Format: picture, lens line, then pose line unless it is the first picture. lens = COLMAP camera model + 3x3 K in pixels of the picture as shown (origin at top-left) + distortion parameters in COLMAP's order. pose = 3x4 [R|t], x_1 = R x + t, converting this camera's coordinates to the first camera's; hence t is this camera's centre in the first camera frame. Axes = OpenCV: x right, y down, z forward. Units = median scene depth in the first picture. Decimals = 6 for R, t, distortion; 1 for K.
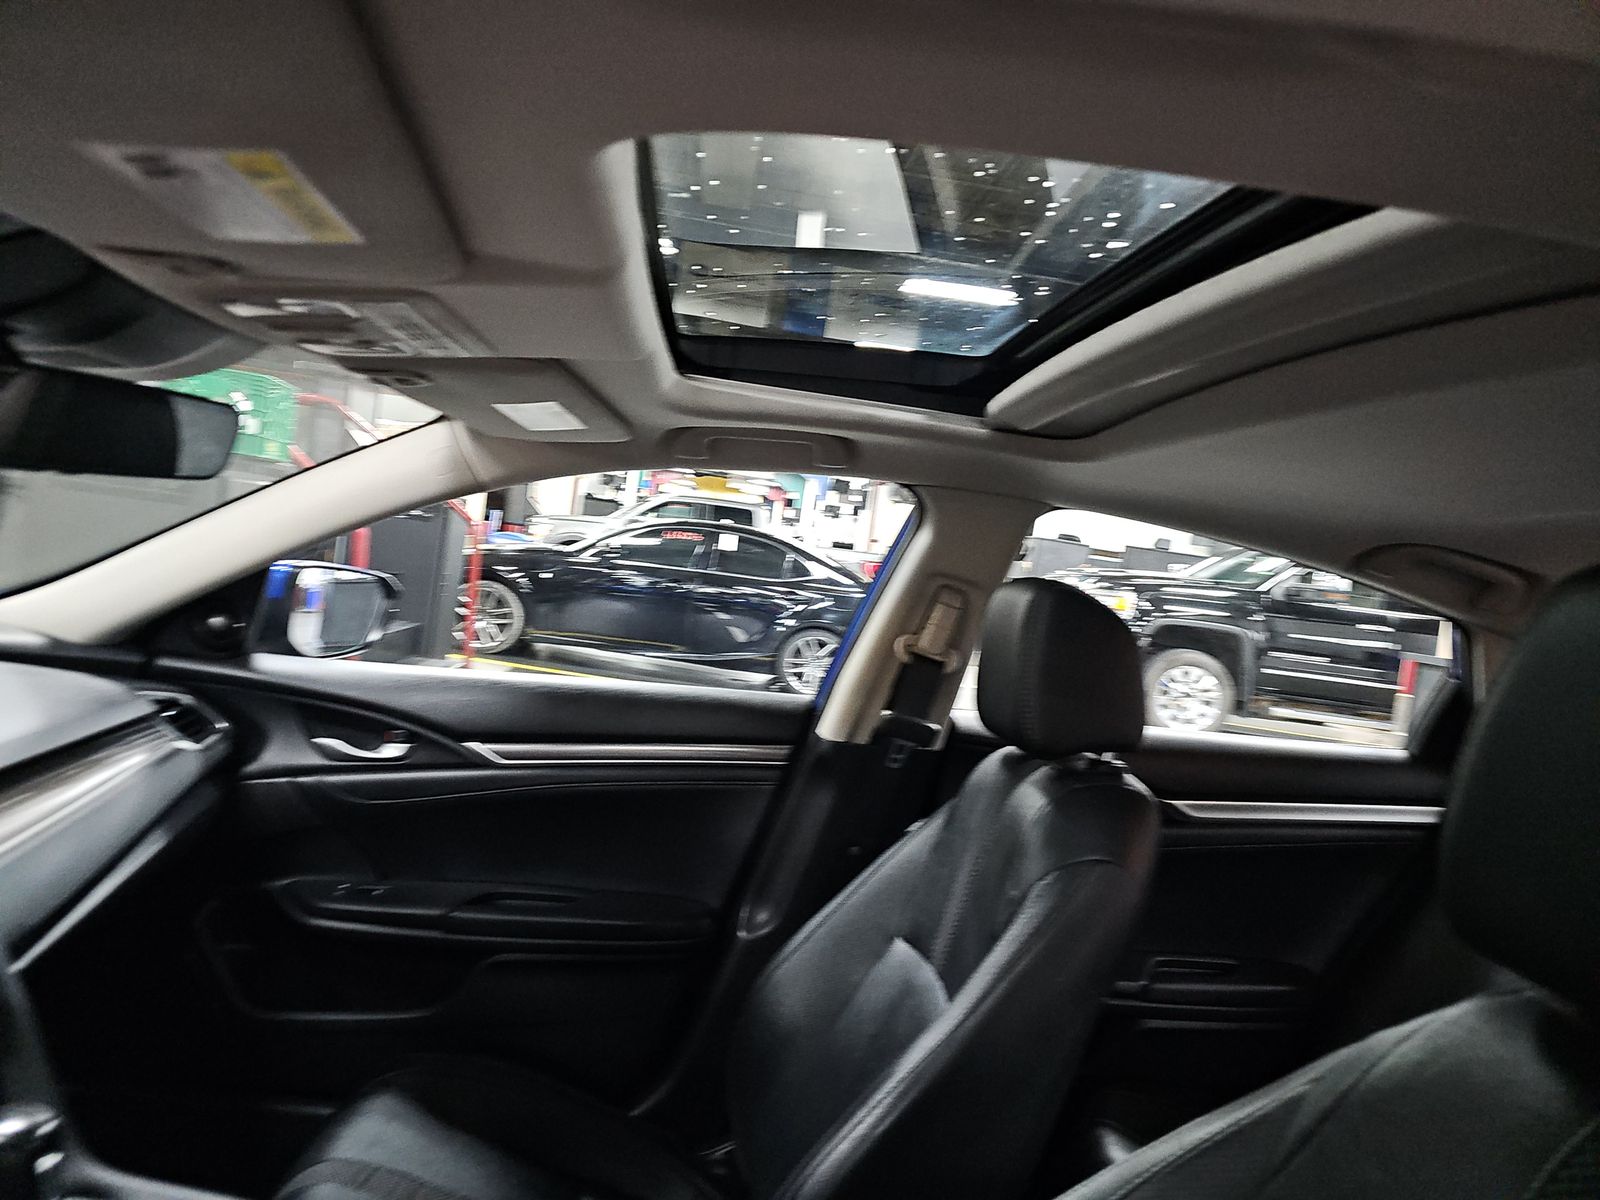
lens RADIAL K [[788.2, 0, 800.0], [0, 788.2, 600.0], [0, 0, 1]] dist [-0.000732, -0.000098]
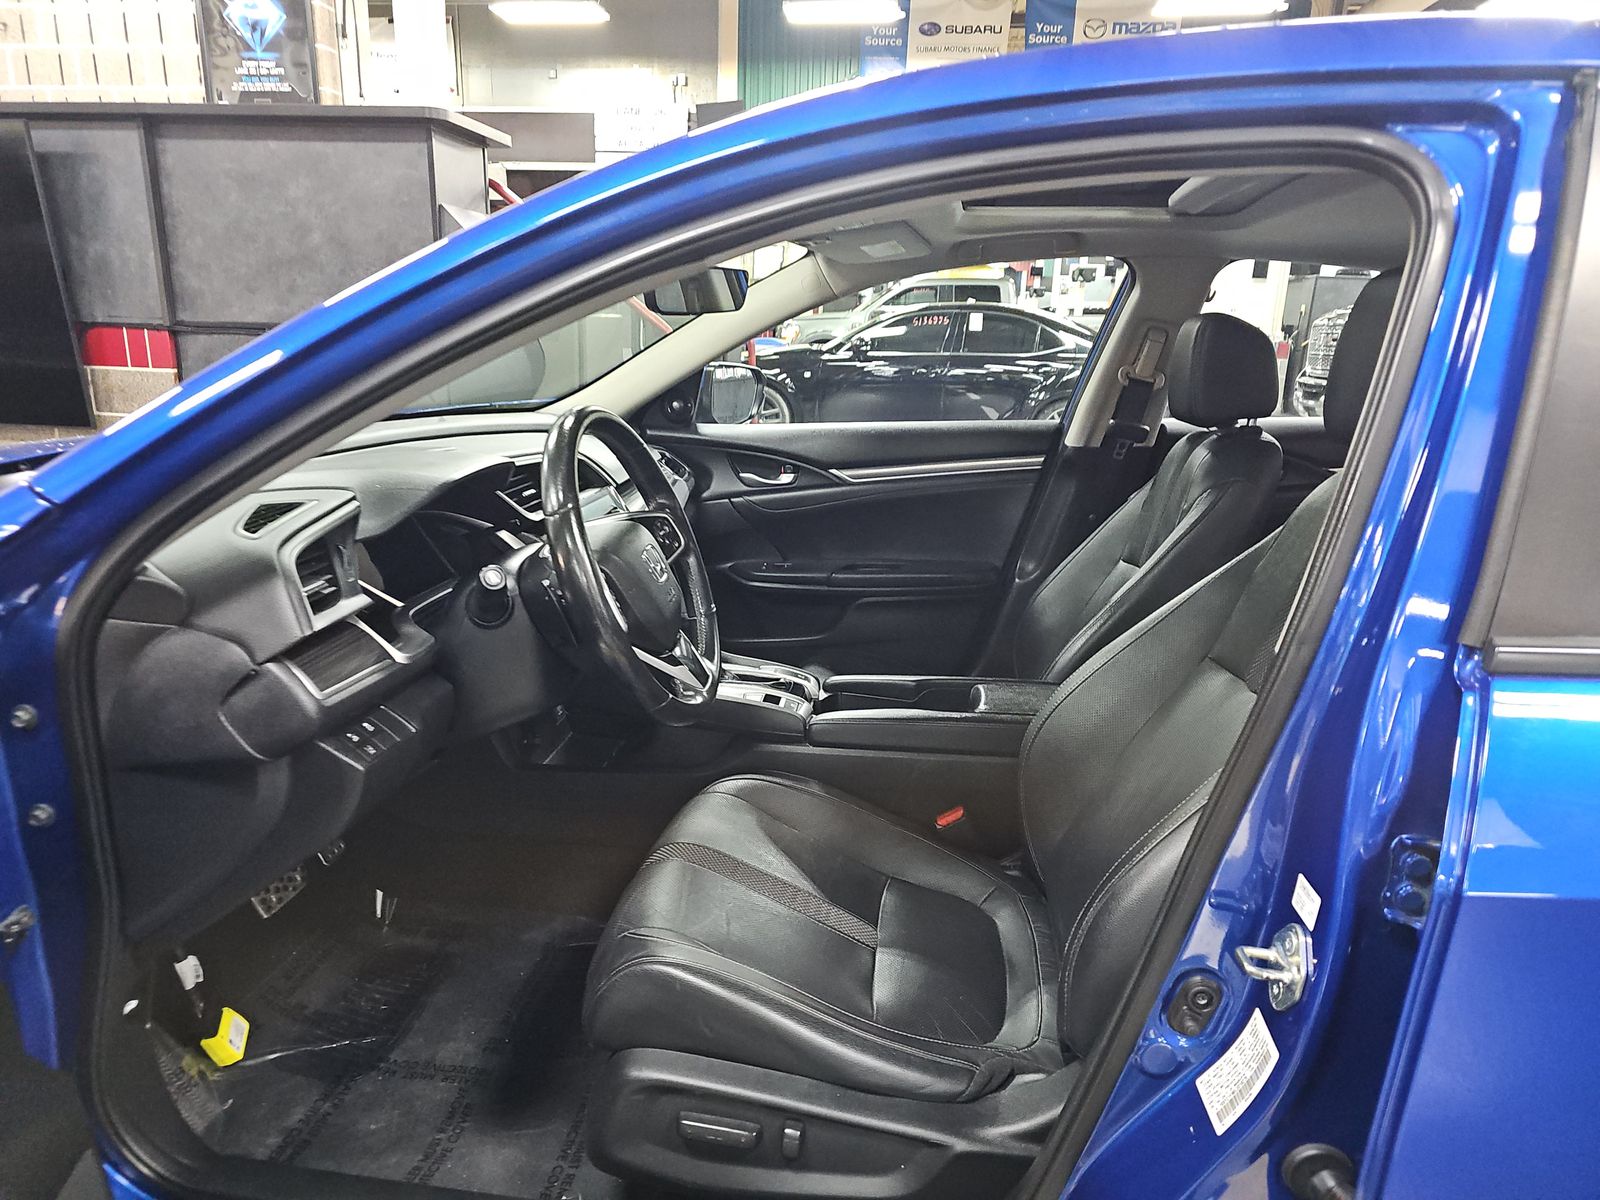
lens RADIAL K [[932.6, 0, 800.0], [0, 932.6, 600.0], [0, 0, 1]] dist [0.058780, -0.000041]
pose [[0.962971, -0.036906, -0.267067, 0.004411], [0.090528, 0.977336, 0.191361, 0.072370], [0.253951, -0.208452, 0.944487, -0.816972]]
